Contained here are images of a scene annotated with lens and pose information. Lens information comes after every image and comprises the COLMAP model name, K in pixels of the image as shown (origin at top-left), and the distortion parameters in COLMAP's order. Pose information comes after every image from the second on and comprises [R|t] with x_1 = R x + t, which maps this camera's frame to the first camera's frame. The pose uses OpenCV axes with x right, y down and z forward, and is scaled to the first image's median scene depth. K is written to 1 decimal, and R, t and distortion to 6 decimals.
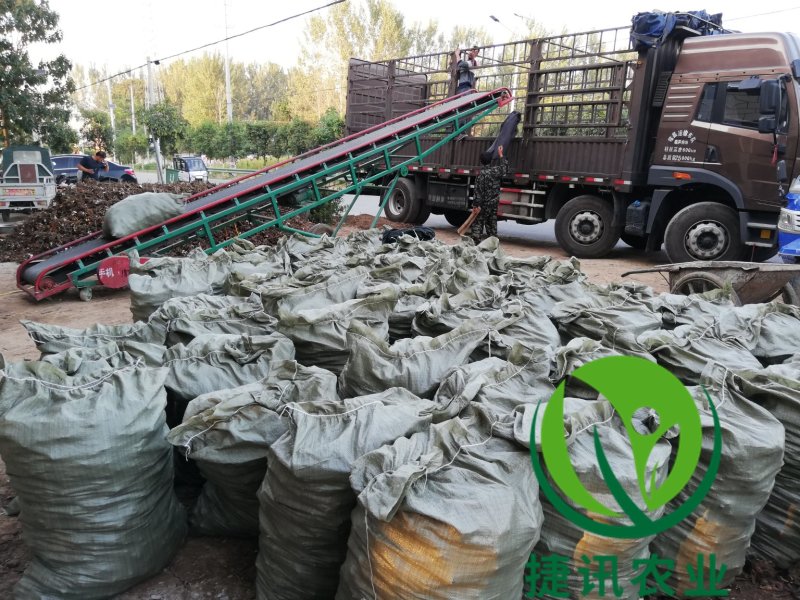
lens RADIAL K [[593.5, 0, 399.3], [0, 593.5, 297.2], [0, 0, 1]] dist [0.038468, -0.050514]
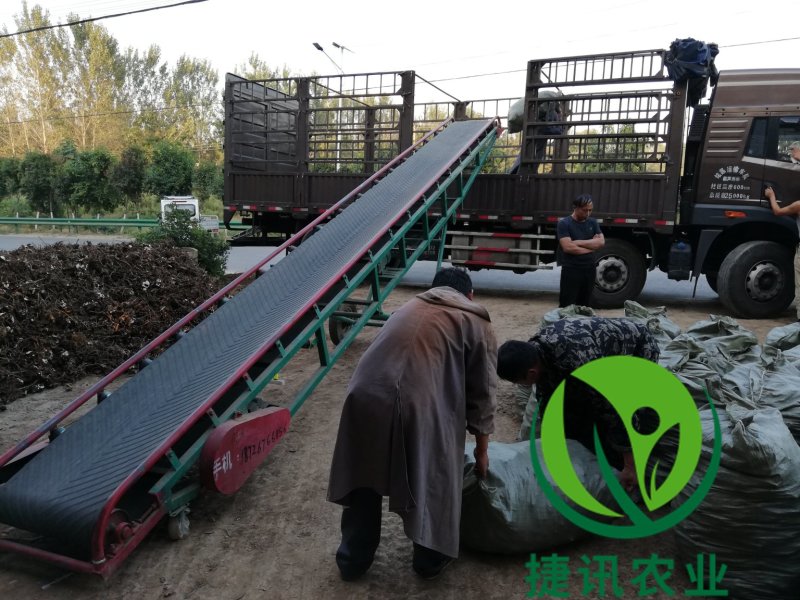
lens RADIAL K [[593.5, 0, 401.2], [0, 593.5, 303.7], [0, 0, 1]] dist [0.038468, -0.050514]
pose [[0.900679, -0.091485, 0.424745, -0.350876], [0.112216, 0.993394, -0.023992, -0.087594], [-0.419745, 0.069272, 0.904995, 0.333155]]
